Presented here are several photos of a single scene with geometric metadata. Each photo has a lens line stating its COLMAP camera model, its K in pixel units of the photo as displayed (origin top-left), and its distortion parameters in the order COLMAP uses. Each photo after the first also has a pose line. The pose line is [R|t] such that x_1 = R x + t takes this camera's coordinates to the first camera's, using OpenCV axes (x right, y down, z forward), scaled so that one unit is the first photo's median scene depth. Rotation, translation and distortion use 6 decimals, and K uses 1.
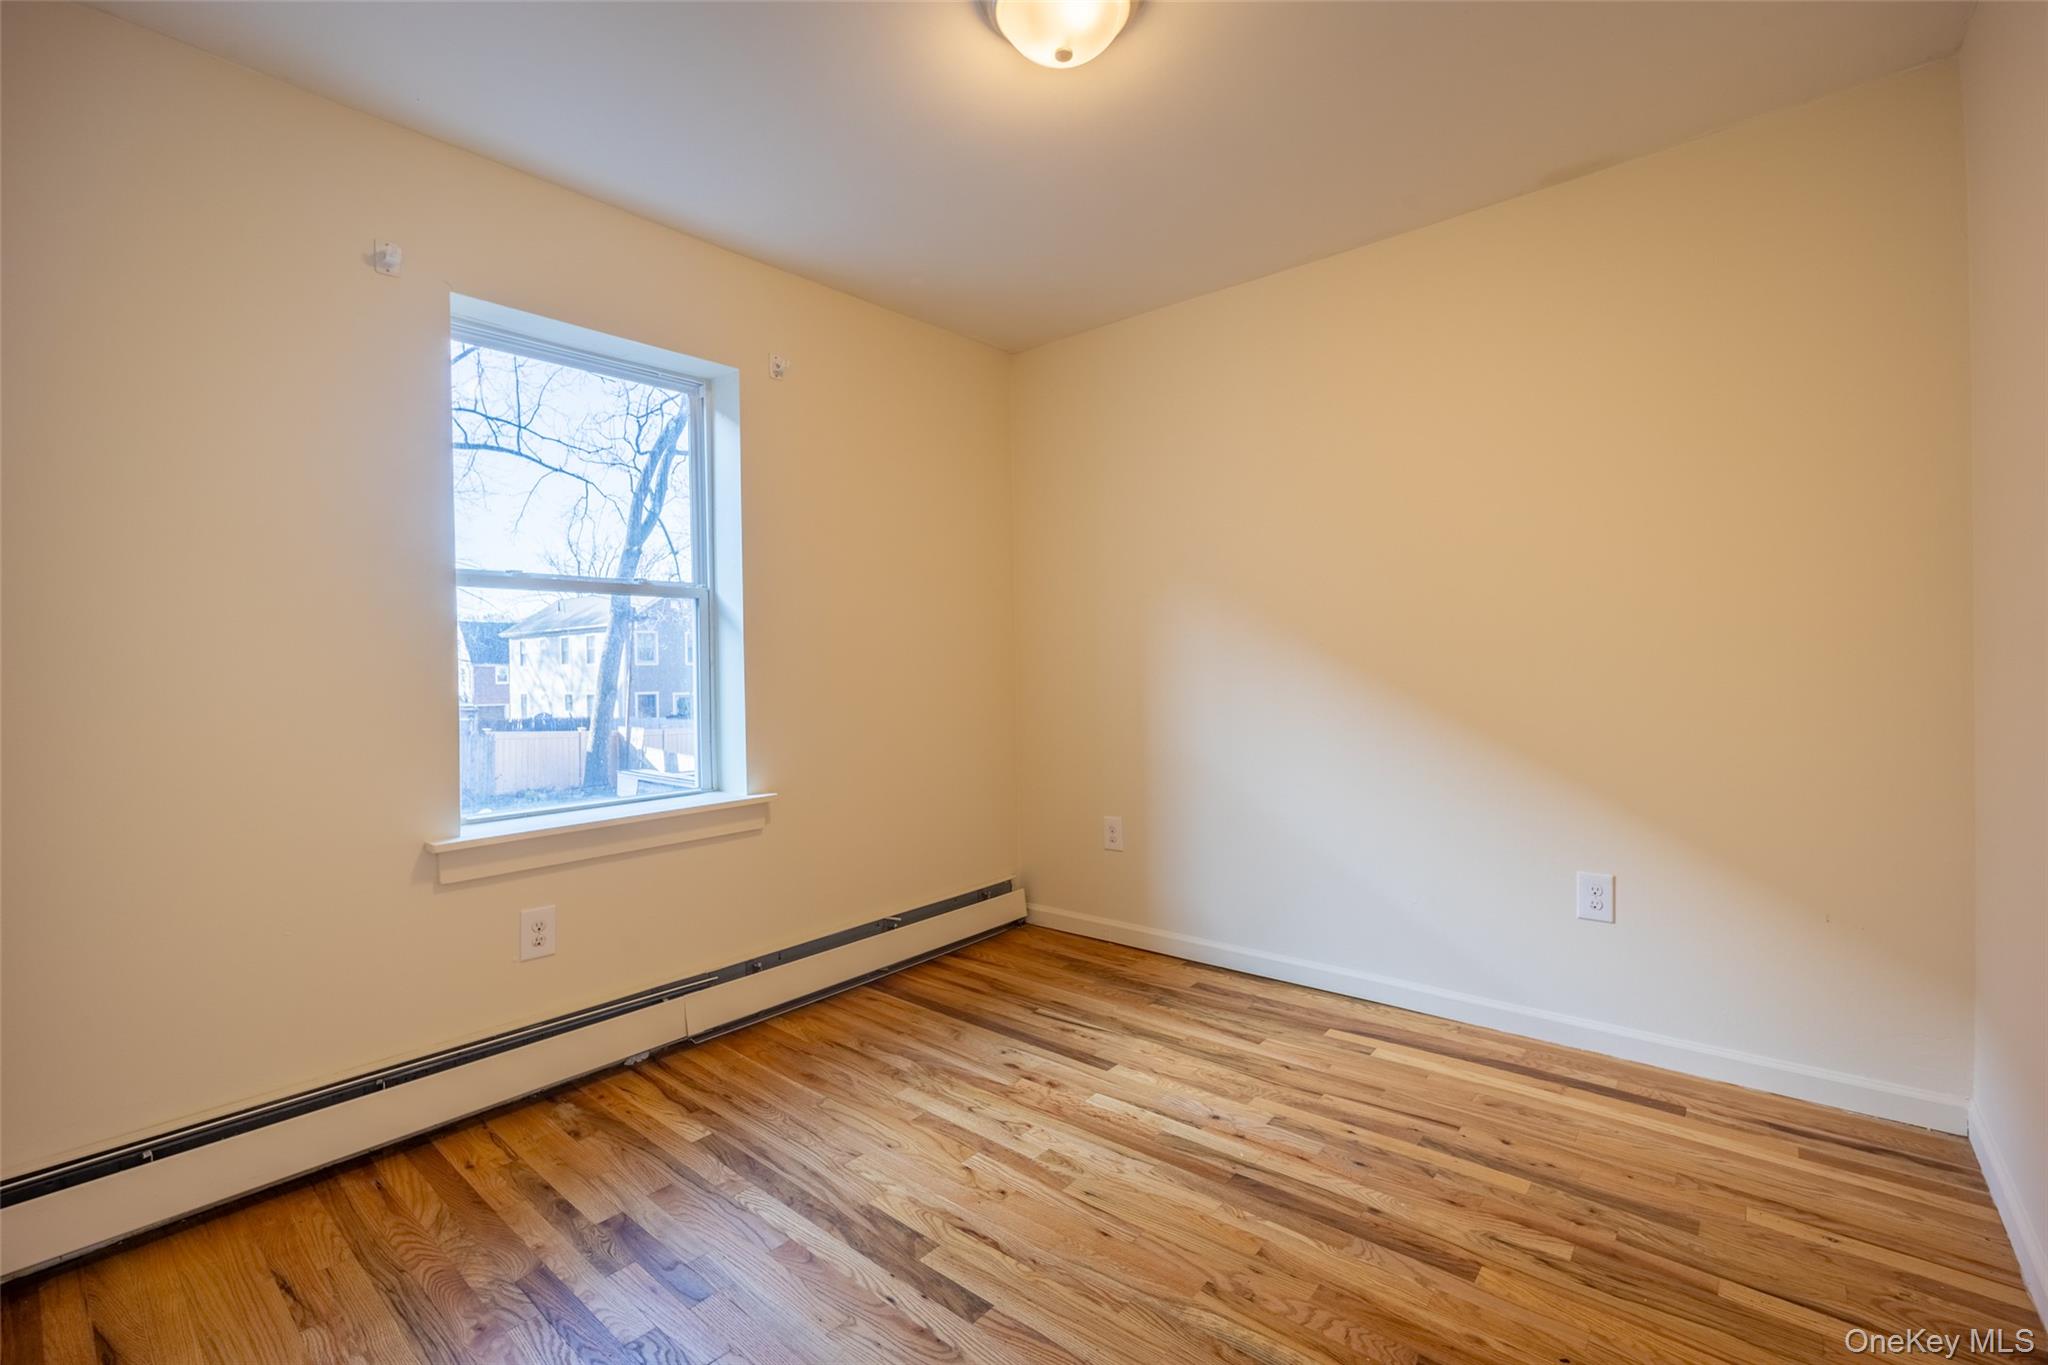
lens RADIAL K [[880.8, 0, 1030.4], [0, 880.8, 678.6], [0, 0, 1]] dist [-0.002179, -0.000427]
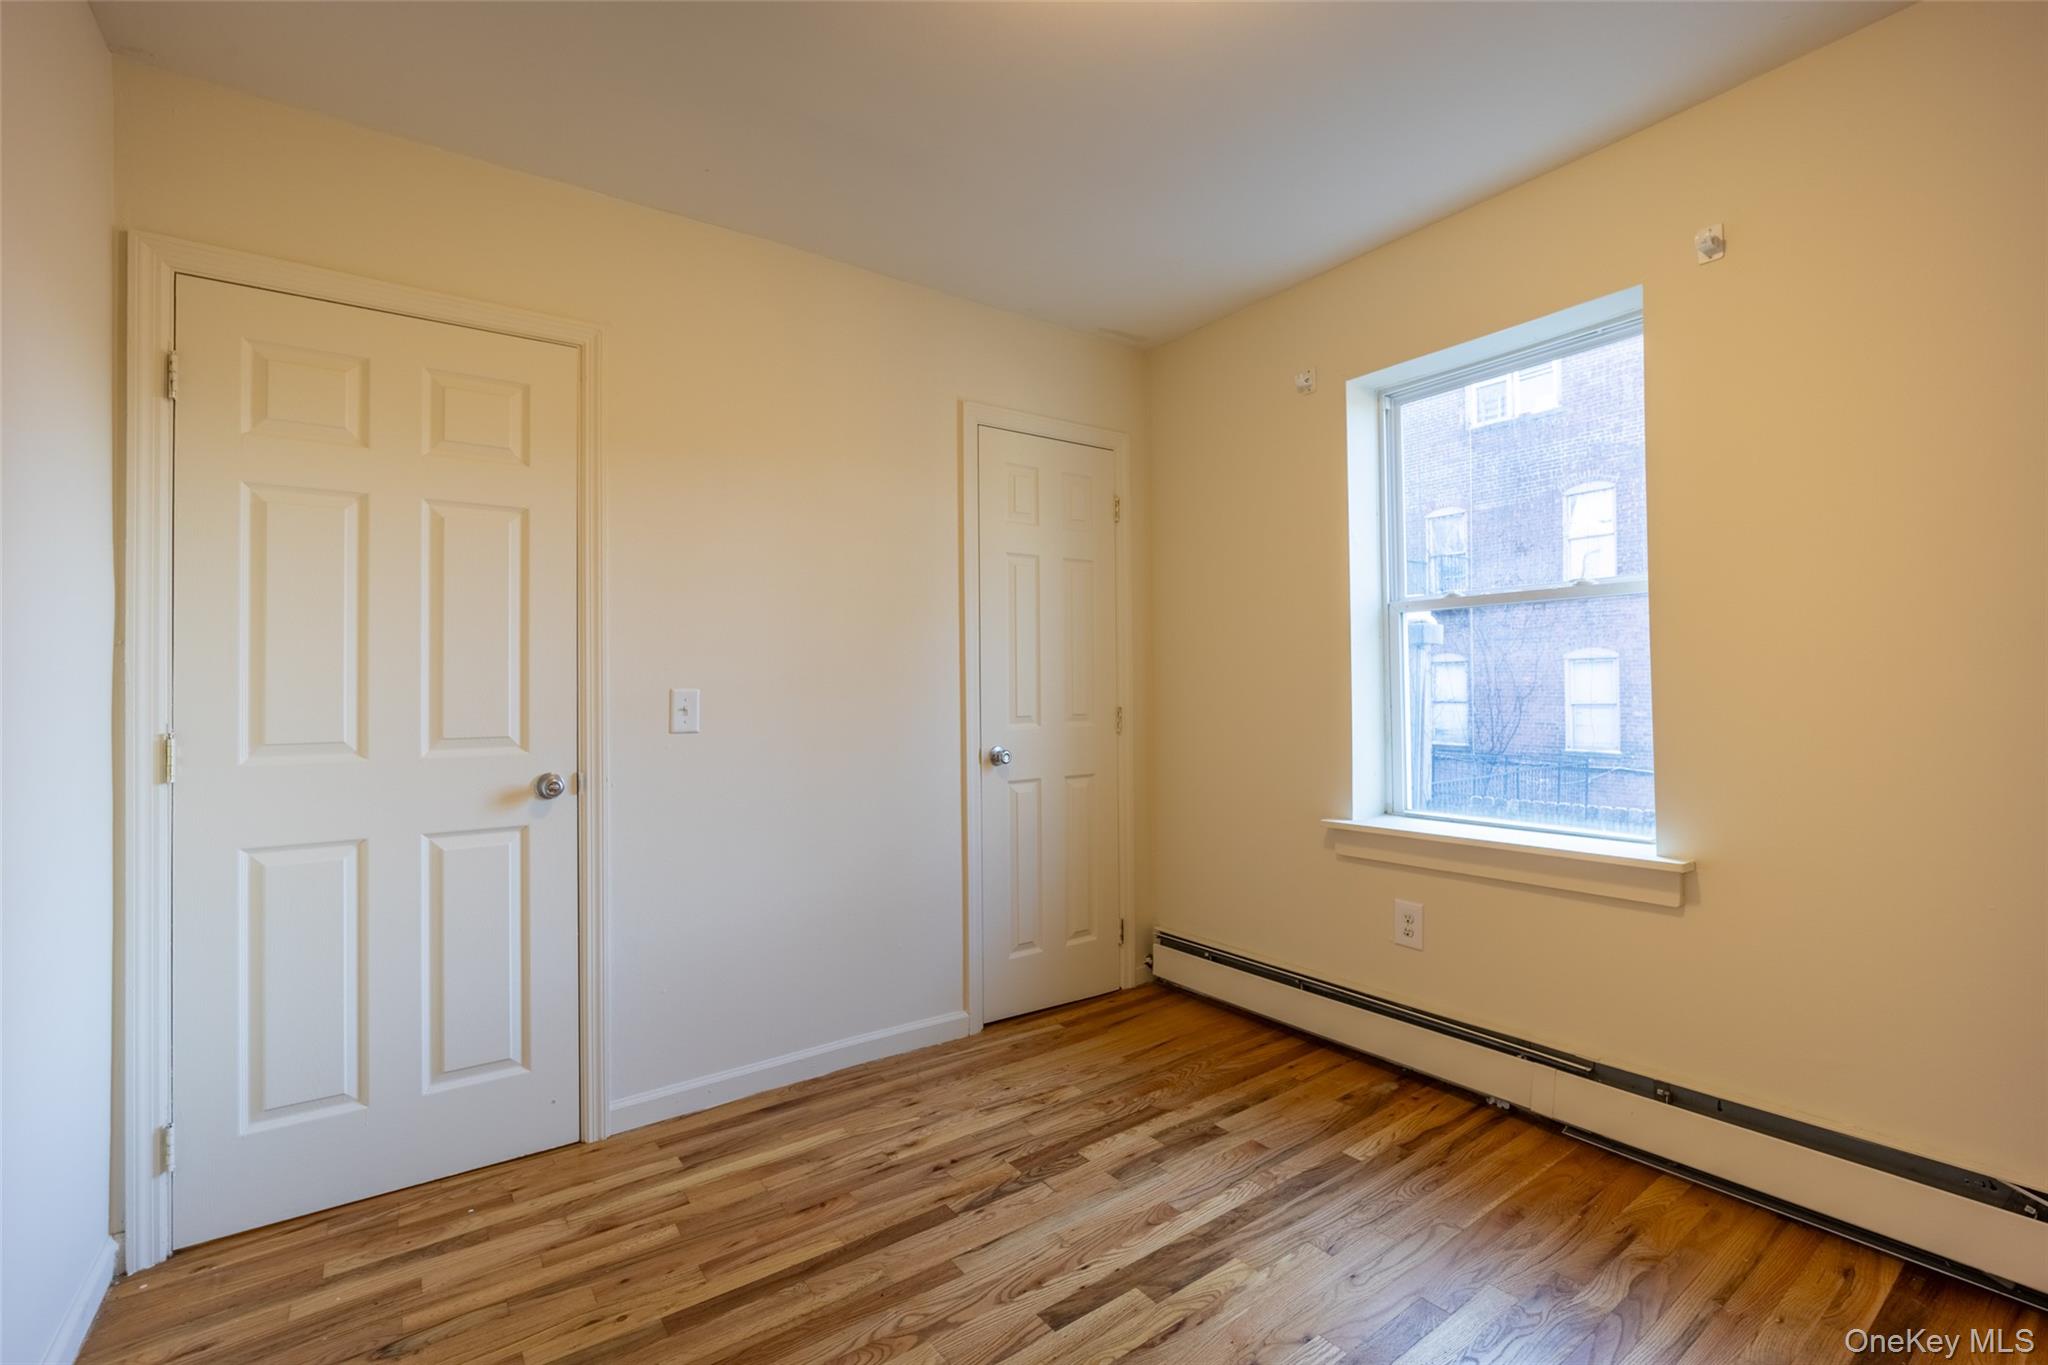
lens RADIAL K [[880.8, 0, 1030.4], [0, 880.8, 678.6], [0, 0, 1]] dist [-0.002179, -0.000427]
pose [[-0.239090, 0.003114, -0.970992, 0.711251], [0.008404, 0.999964, 0.001137, -0.028197], [0.970961, -0.007889, -0.239108, 0.919905]]
